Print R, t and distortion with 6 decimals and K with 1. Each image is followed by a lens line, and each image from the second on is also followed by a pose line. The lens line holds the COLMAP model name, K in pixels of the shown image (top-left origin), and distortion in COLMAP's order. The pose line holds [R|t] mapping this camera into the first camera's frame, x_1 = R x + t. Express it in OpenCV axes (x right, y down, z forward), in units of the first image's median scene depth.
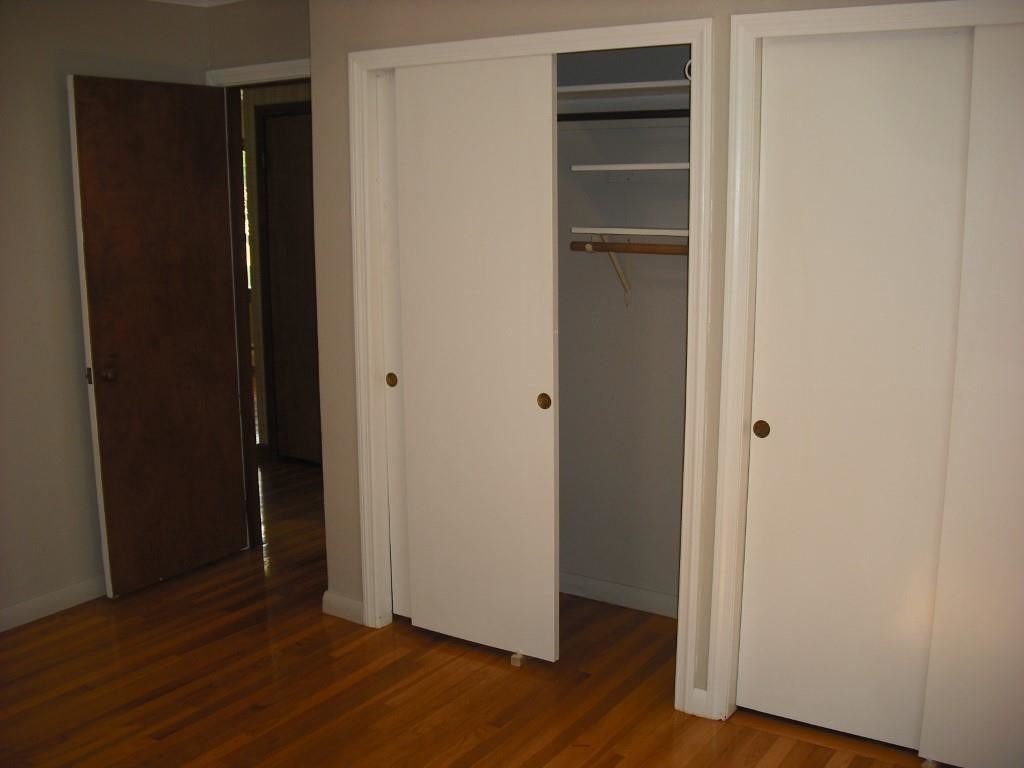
lens RADIAL K [[1077.7, 0, 511.0], [0, 1077.7, 404.3], [0, 0, 1]] dist [-0.207531, 0.182809]
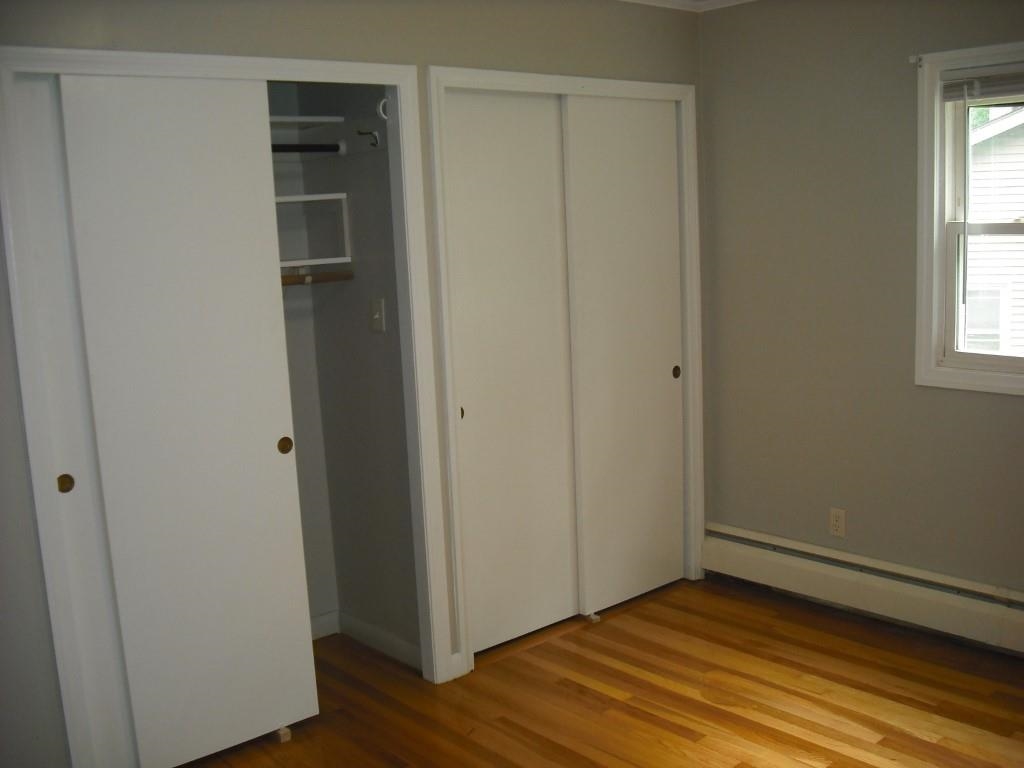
lens RADIAL K [[1077.7, 0, 511.0], [0, 1077.7, 404.3], [0, 0, 1]] dist [-0.207531, 0.182809]
pose [[0.258038, -0.176503, 0.949875, -0.848609], [0.227686, 0.966588, 0.117756, -0.110052], [-0.938923, 0.185887, 0.289604, 0.568414]]
